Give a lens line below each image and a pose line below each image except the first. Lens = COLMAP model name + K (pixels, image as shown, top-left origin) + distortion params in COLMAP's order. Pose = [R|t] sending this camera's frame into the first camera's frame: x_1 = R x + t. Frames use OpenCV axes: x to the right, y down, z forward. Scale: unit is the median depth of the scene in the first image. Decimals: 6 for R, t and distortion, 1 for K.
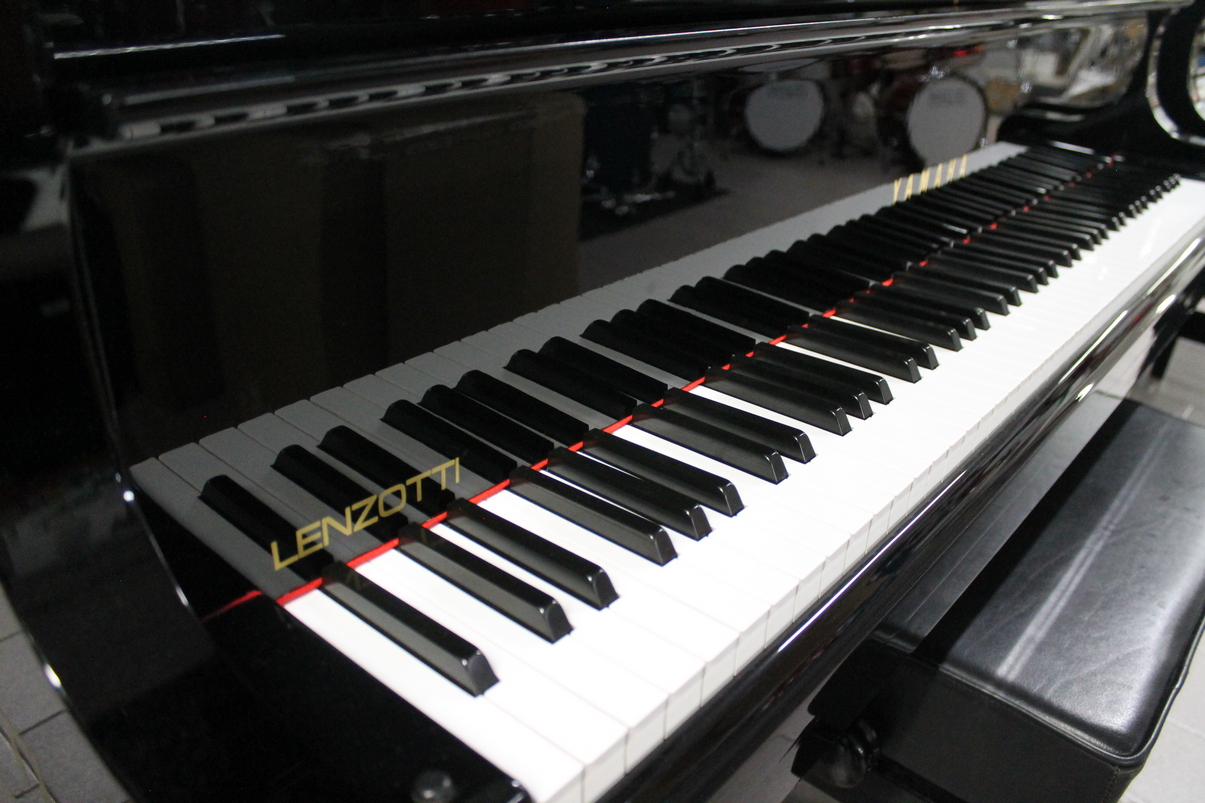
lens RADIAL K [[972.0, 0, 602.5], [0, 972.0, 401.5], [0, 0, 1]] dist [-0.101544, -0.000005]
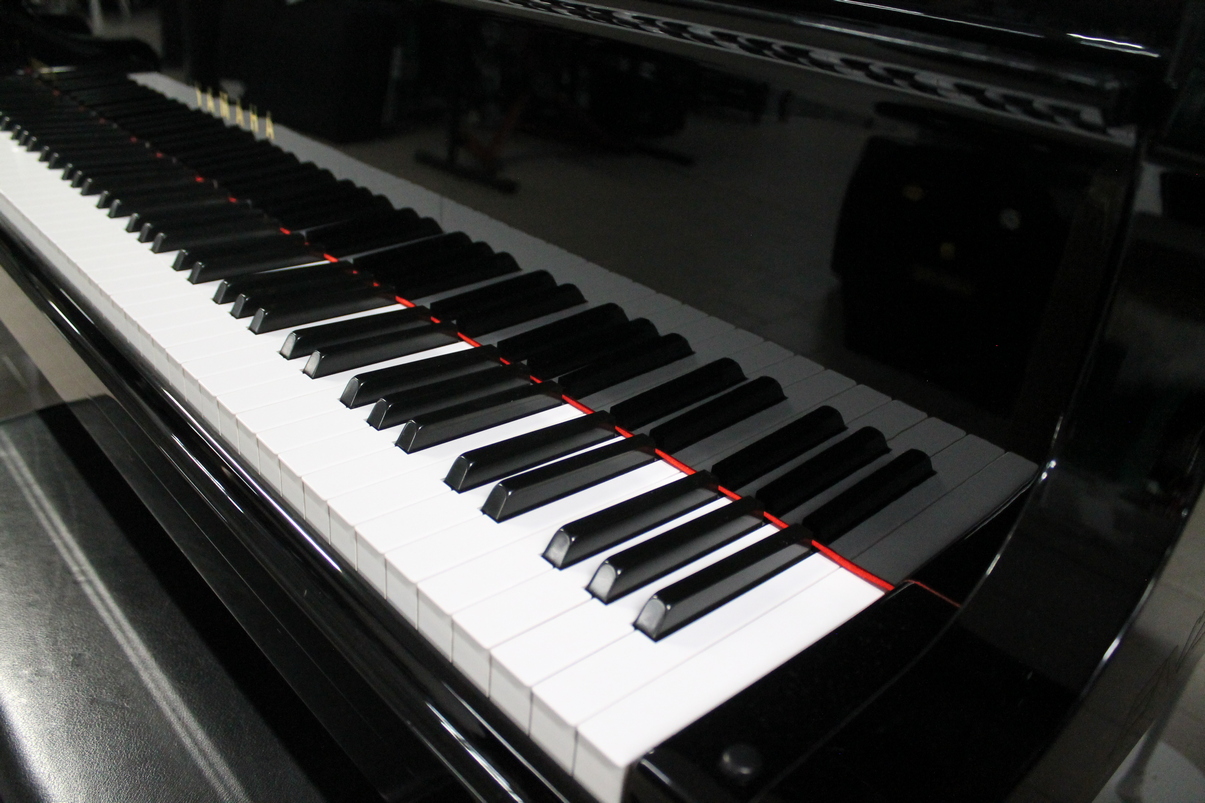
lens RADIAL K [[994.4, 0, 704.1], [0, 994.4, 400.9], [0, 0, 1]] dist [-0.005266, -0.008403]
pose [[-0.067869, 0.432513, -0.899070, 0.961269], [-0.515436, 0.756372, 0.402775, -0.475437], [0.854236, 0.490749, 0.171599, 0.972937]]
